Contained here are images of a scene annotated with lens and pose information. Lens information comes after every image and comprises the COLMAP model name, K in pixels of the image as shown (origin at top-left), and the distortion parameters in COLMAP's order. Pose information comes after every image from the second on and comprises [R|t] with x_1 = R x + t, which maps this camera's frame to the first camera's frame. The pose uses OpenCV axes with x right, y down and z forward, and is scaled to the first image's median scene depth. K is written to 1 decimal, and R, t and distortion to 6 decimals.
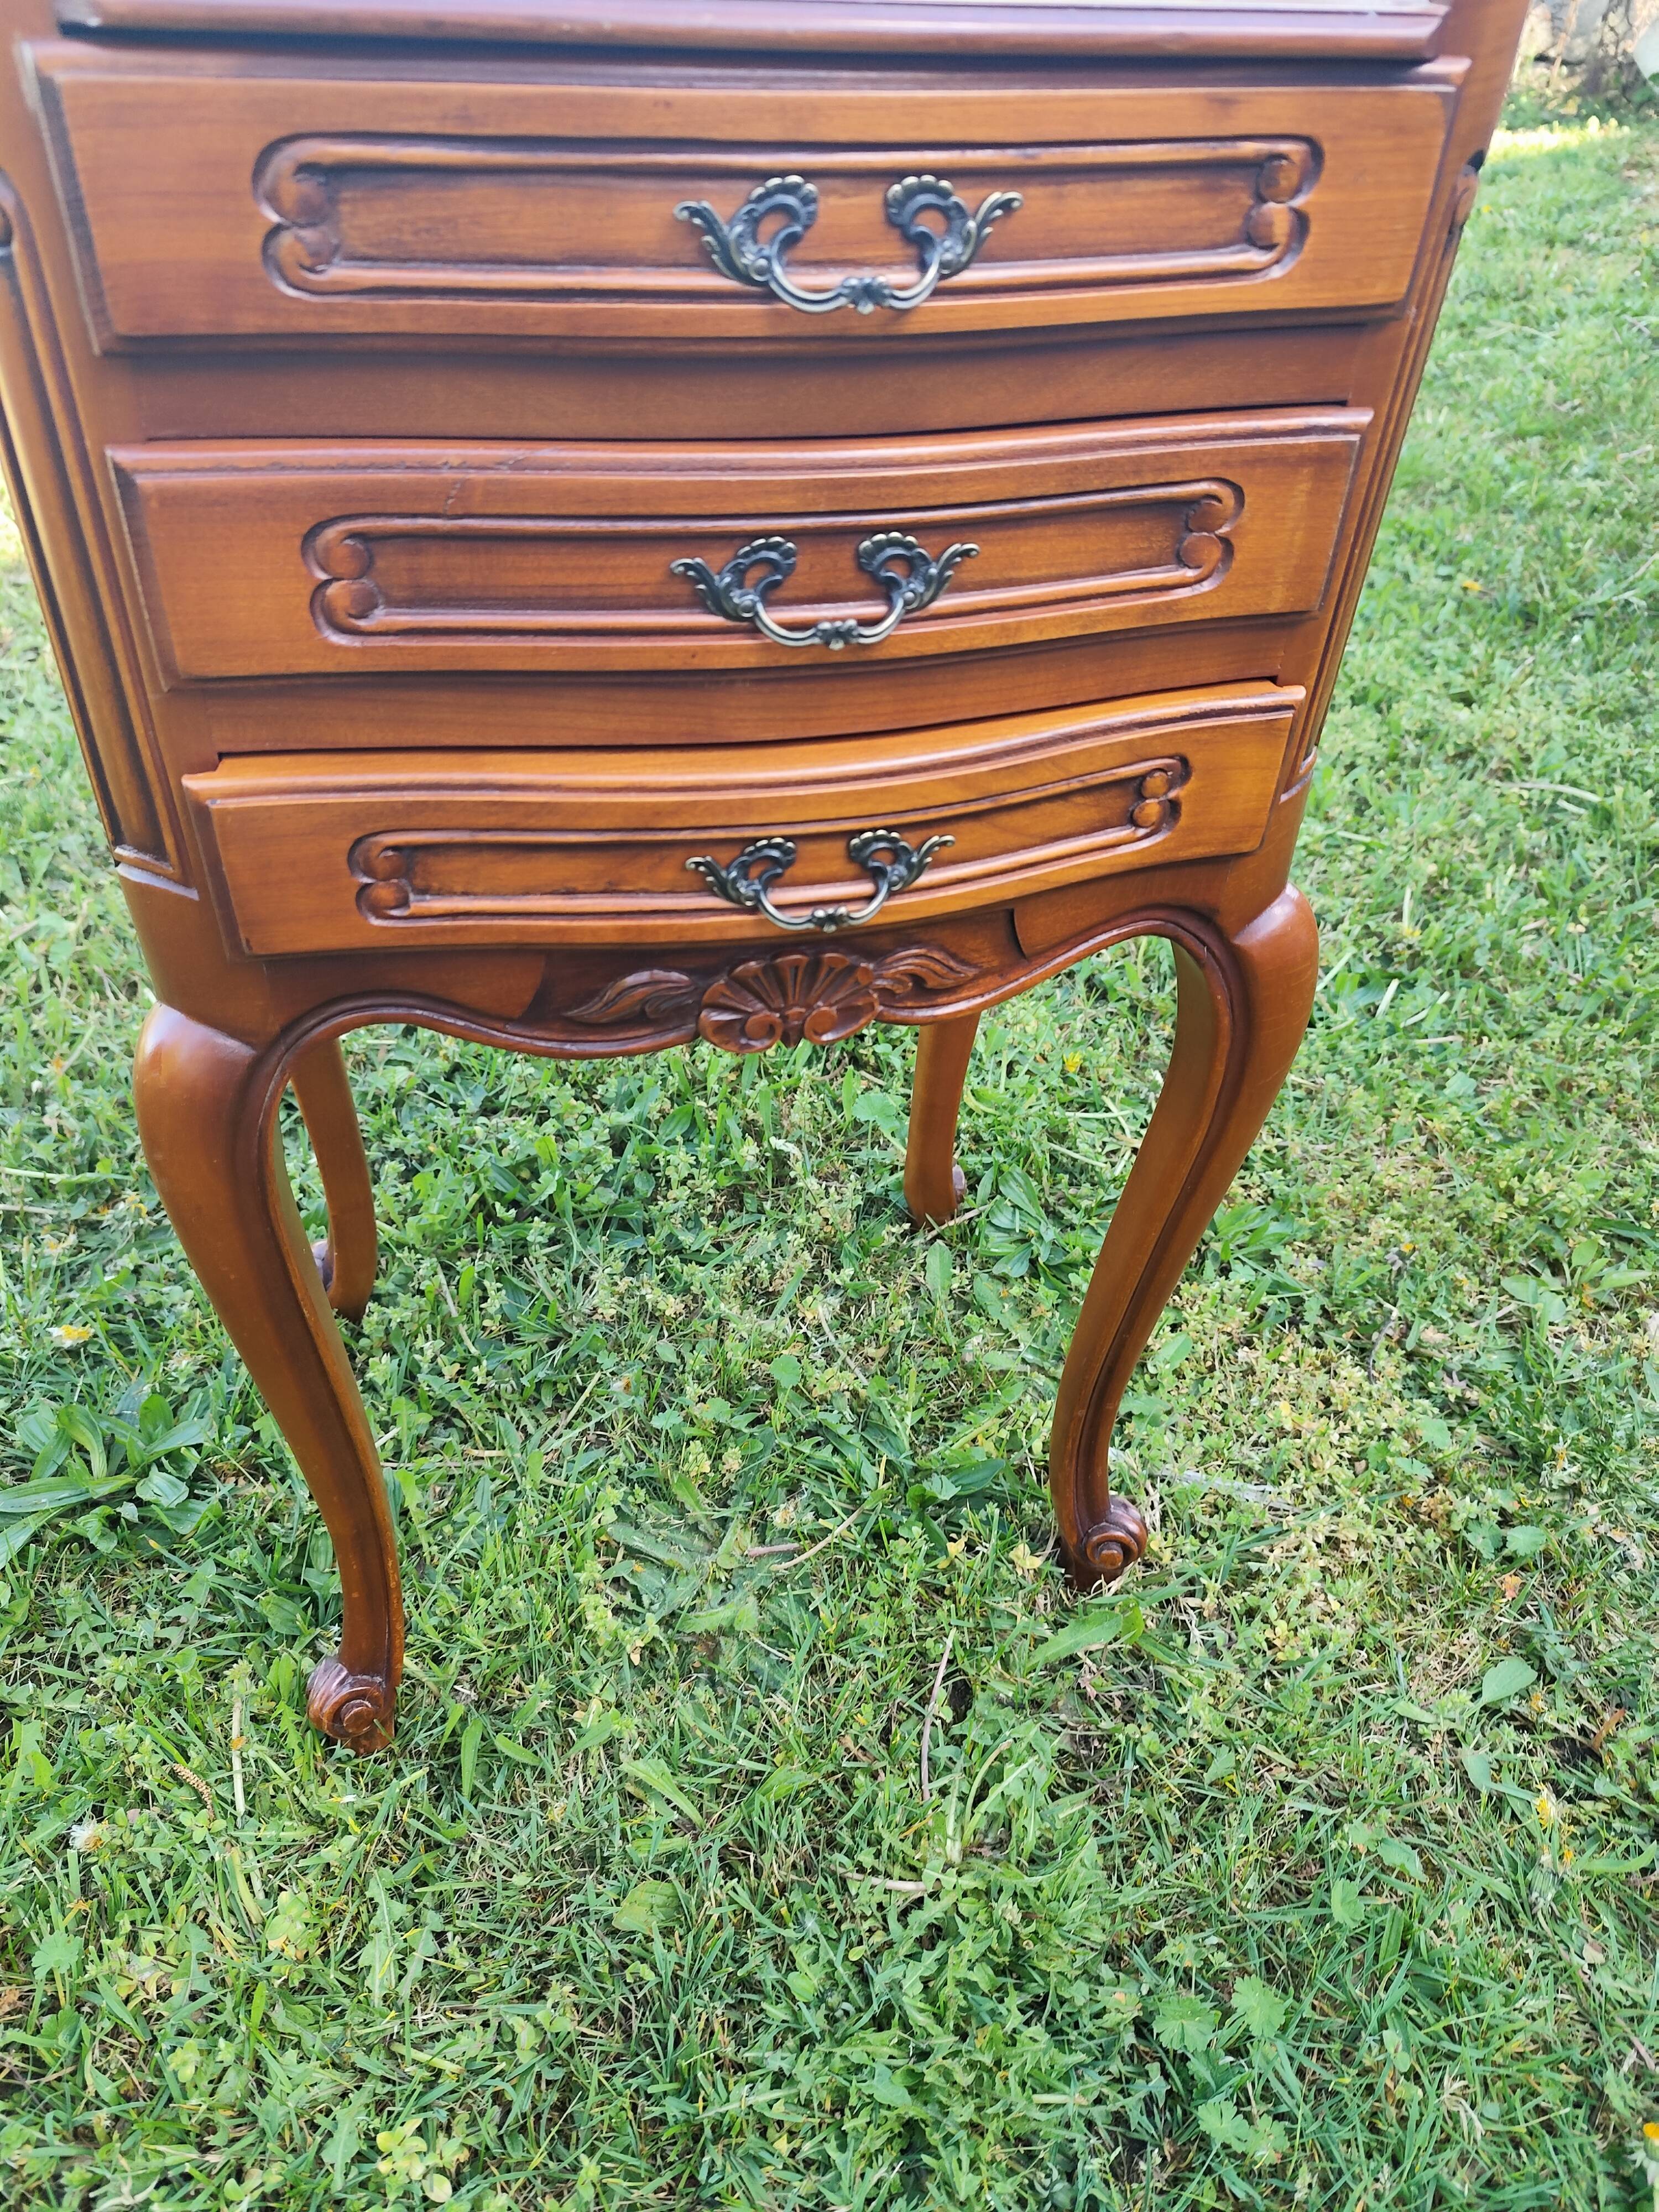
lens RADIAL K [[1517.2, 0, 819.3], [0, 1517.2, 1074.8], [0, 0, 1]] dist [0.008581, -0.027920]
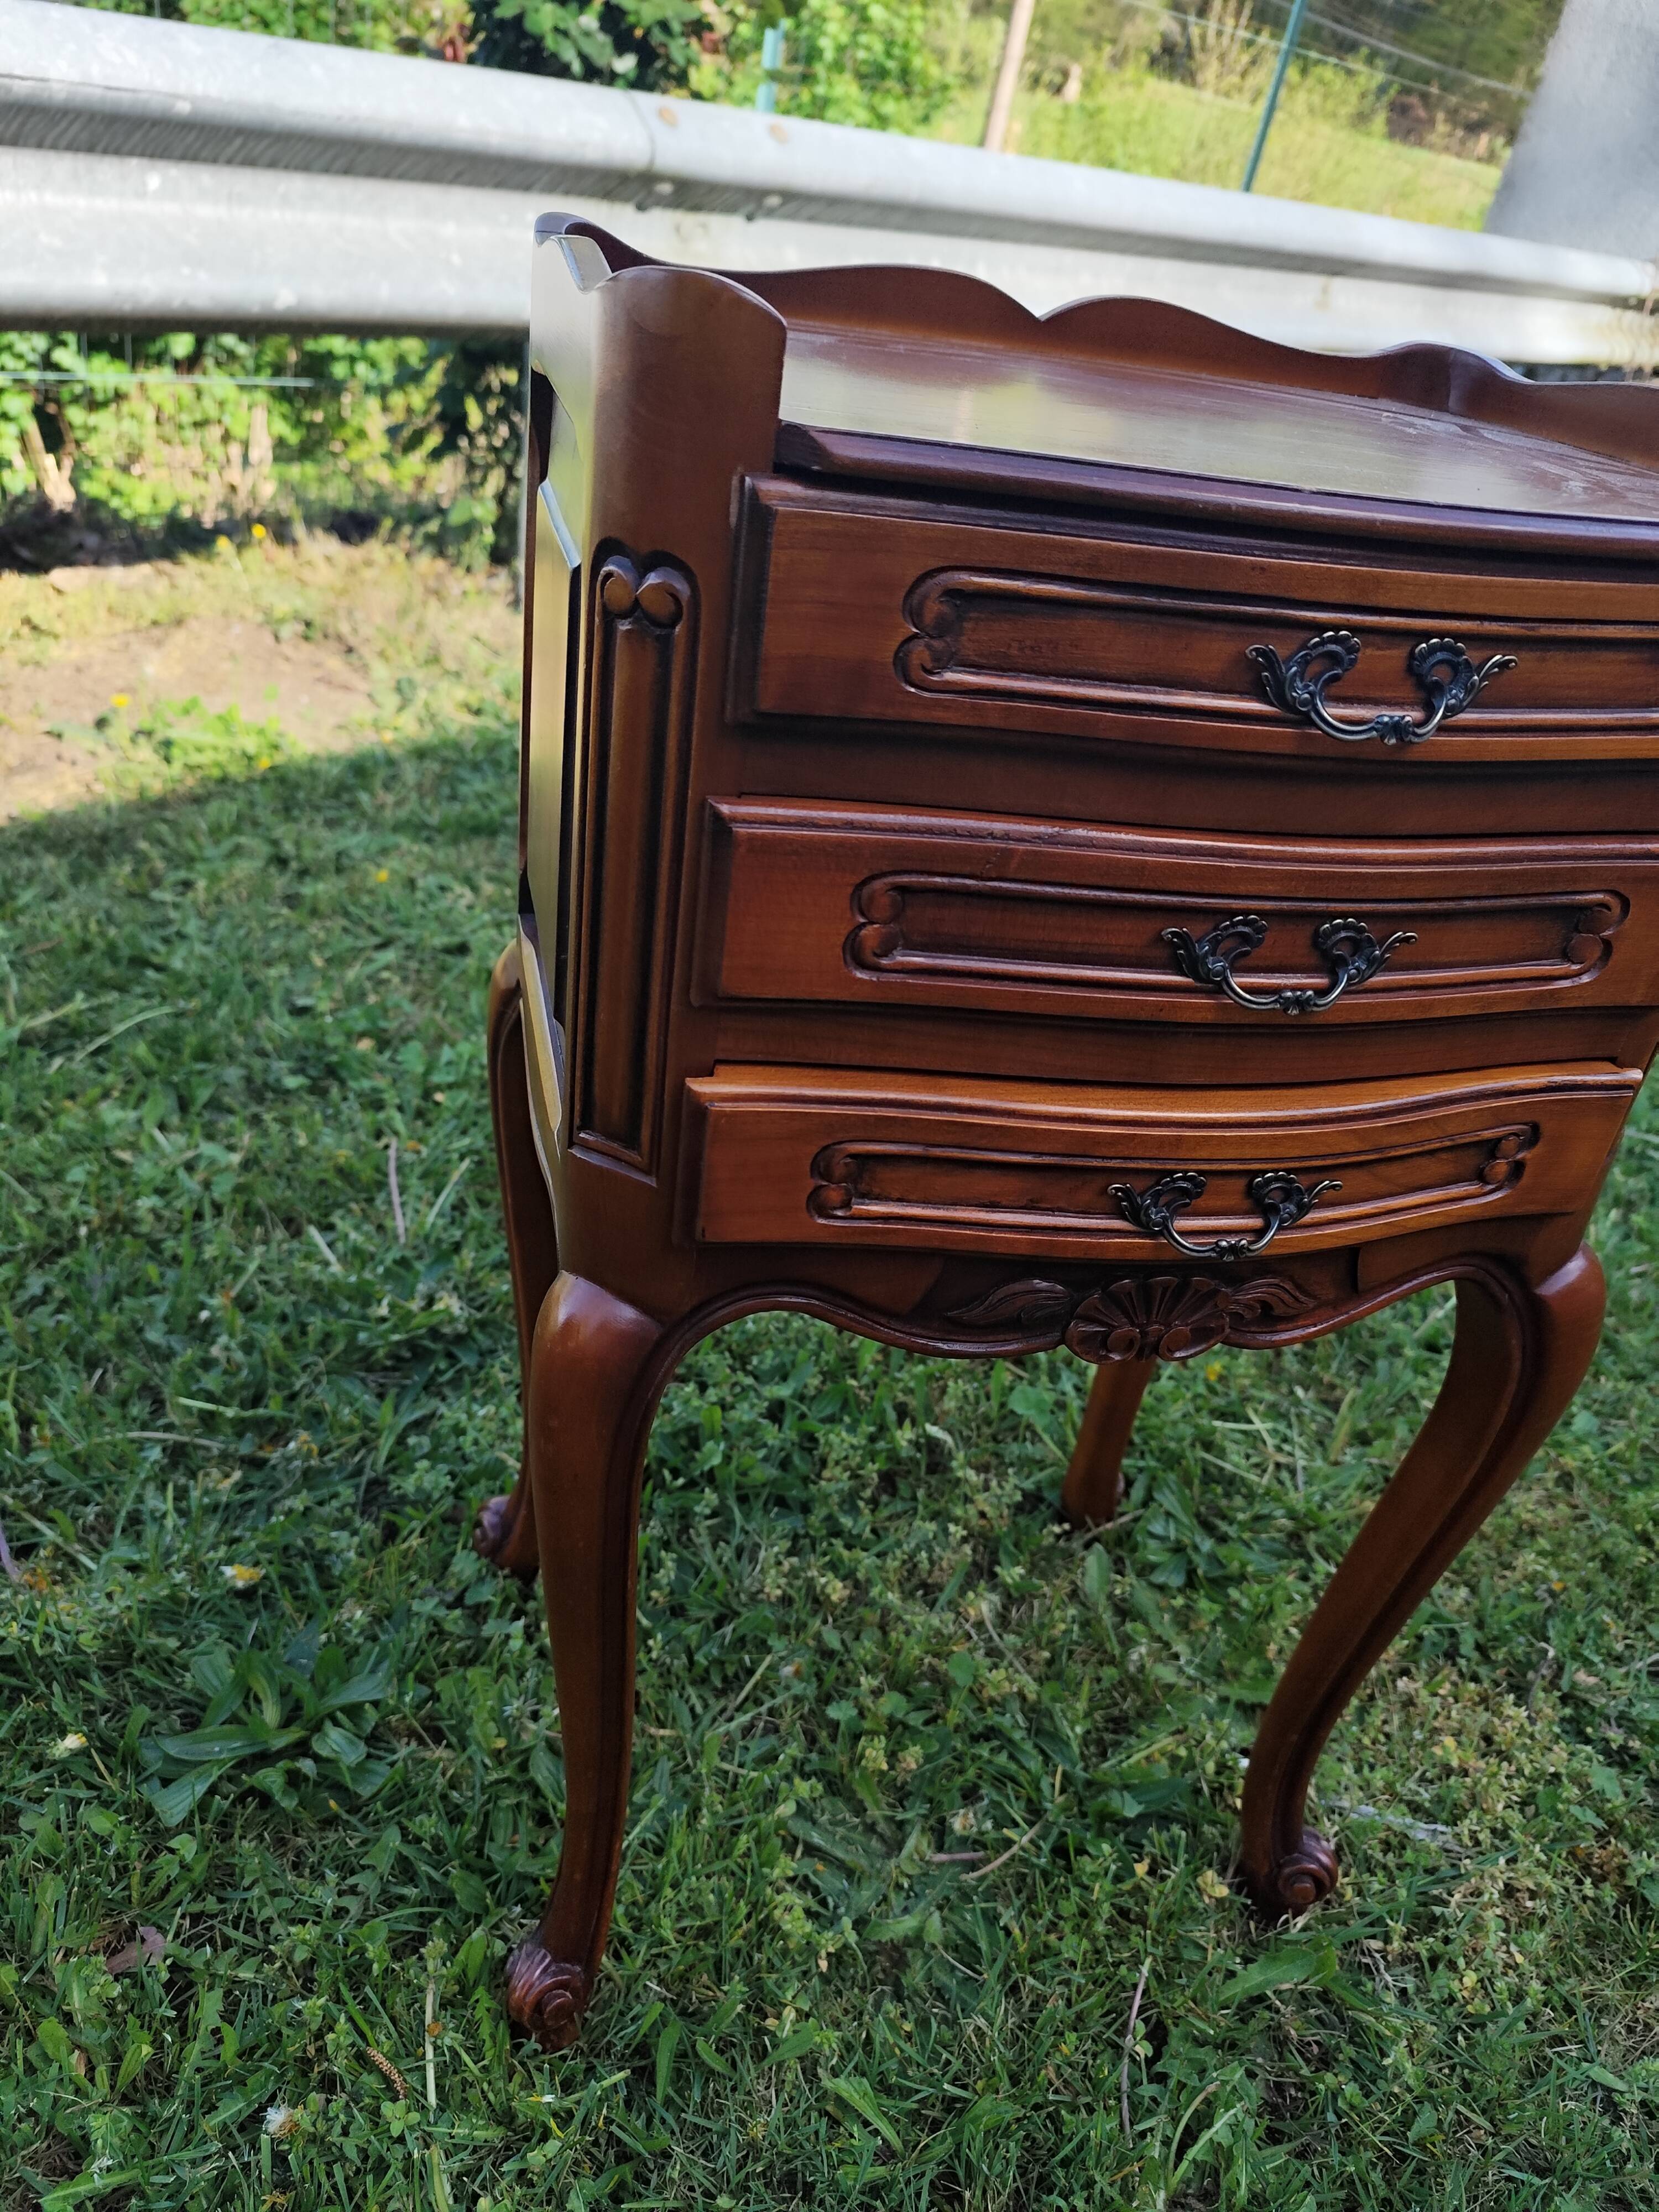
lens RADIAL K [[1532.5, 0, 820.2], [0, 1532.5, 1123.0], [0, 0, 1]] dist [0.001800, -0.016692]
pose [[0.996588, 0.081334, 0.014015, -0.182537], [-0.078539, 0.986771, -0.141826, -0.008925], [-0.025364, 0.140242, 0.989792, -0.046984]]
